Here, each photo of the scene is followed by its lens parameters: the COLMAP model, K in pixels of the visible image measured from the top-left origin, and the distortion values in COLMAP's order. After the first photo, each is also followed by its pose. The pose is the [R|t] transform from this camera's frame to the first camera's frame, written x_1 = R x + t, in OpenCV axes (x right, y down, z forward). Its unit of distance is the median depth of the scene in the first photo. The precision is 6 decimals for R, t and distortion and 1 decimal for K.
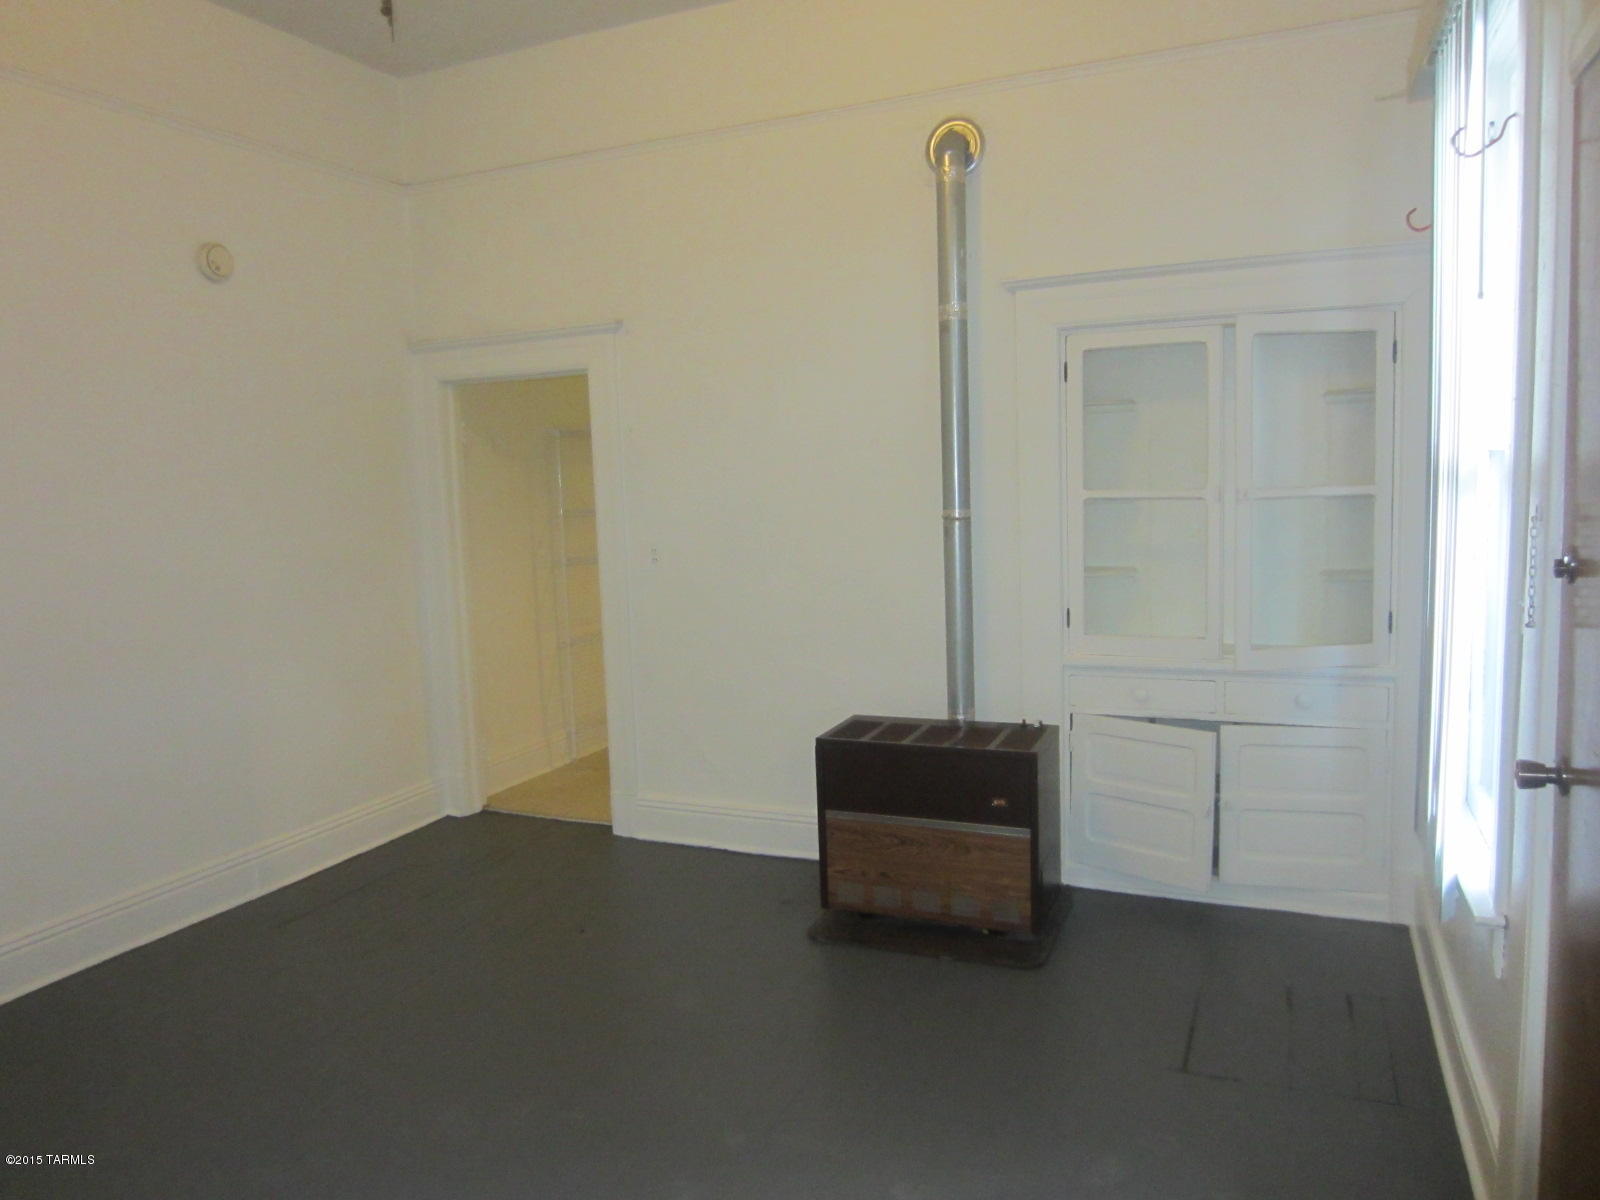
lens RADIAL K [[1147.6, 0, 800.0], [0, 1147.6, 600.0], [0, 0, 1]] dist [0.002101, 0.007747]
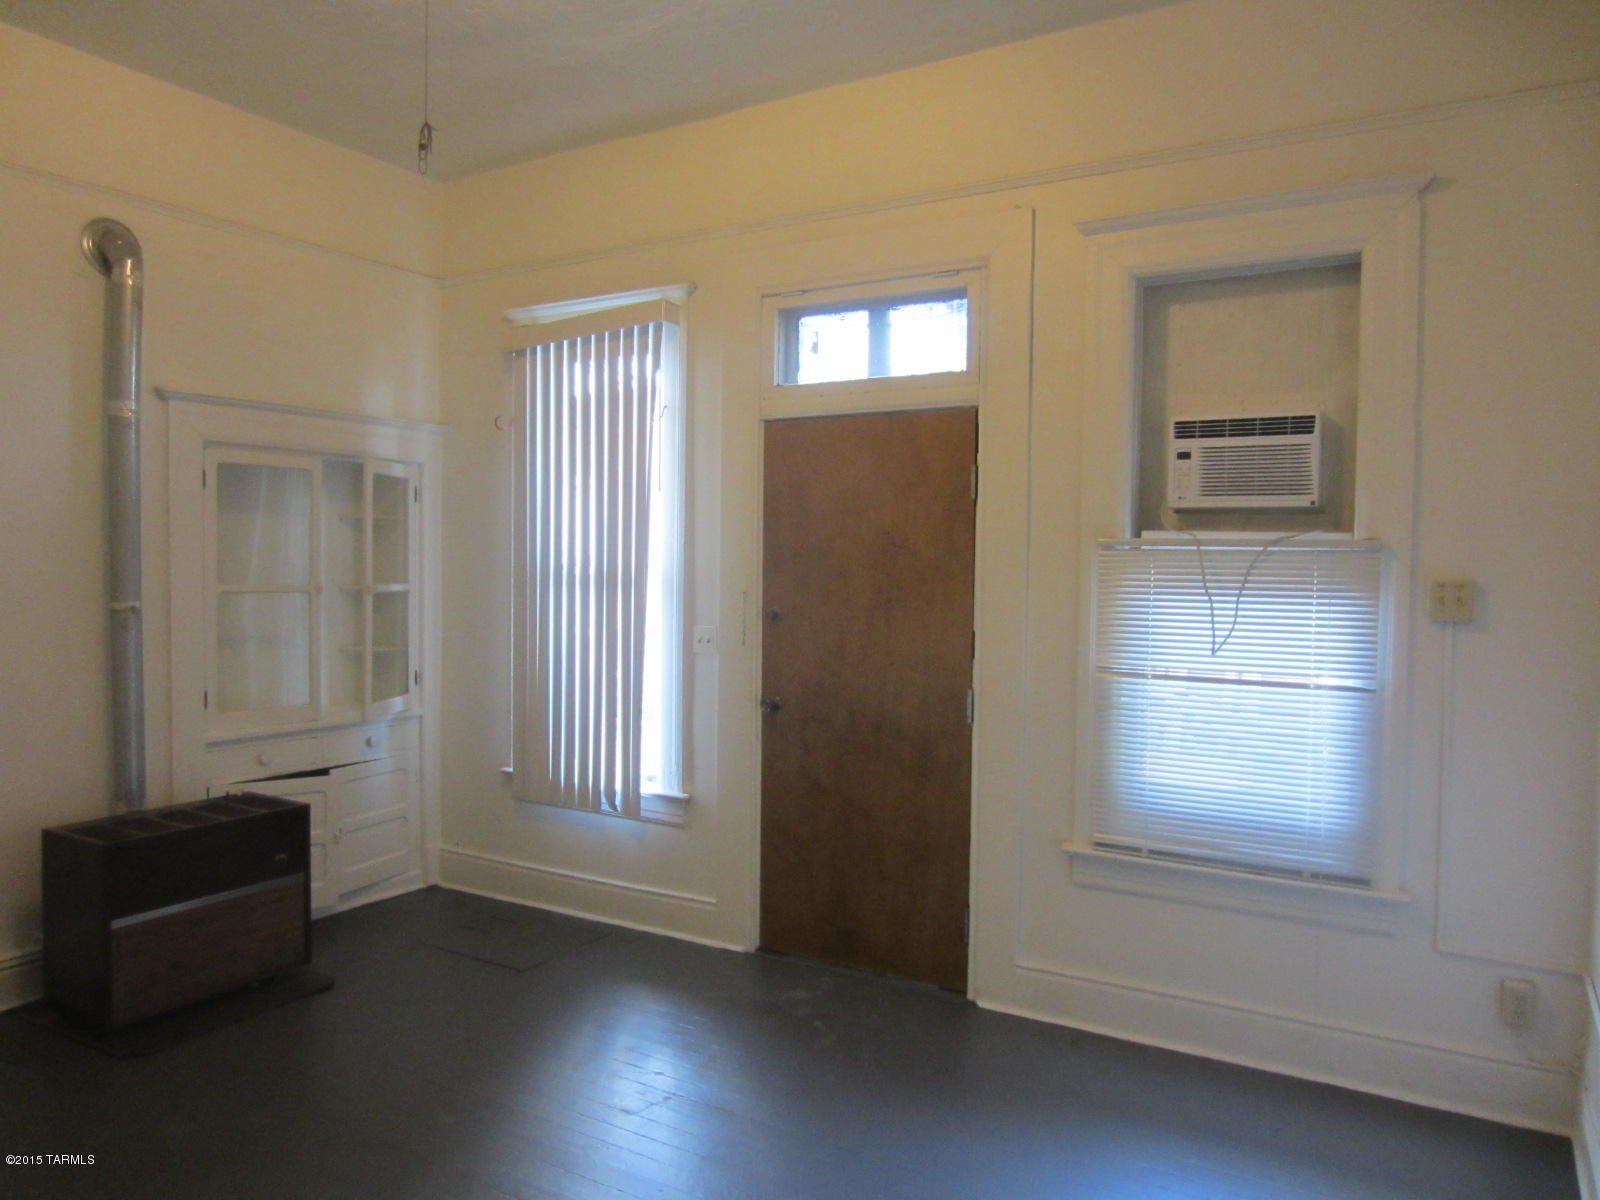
lens RADIAL K [[1147.6, 0, 800.0], [0, 1147.6, 600.0], [0, 0, 1]] dist [0.002101, 0.007747]
pose [[0.138216, 0.004044, 0.990394, -0.804747], [0.098650, 0.994962, -0.017829, -0.004702], [-0.985477, 0.100167, 0.137121, 0.287865]]
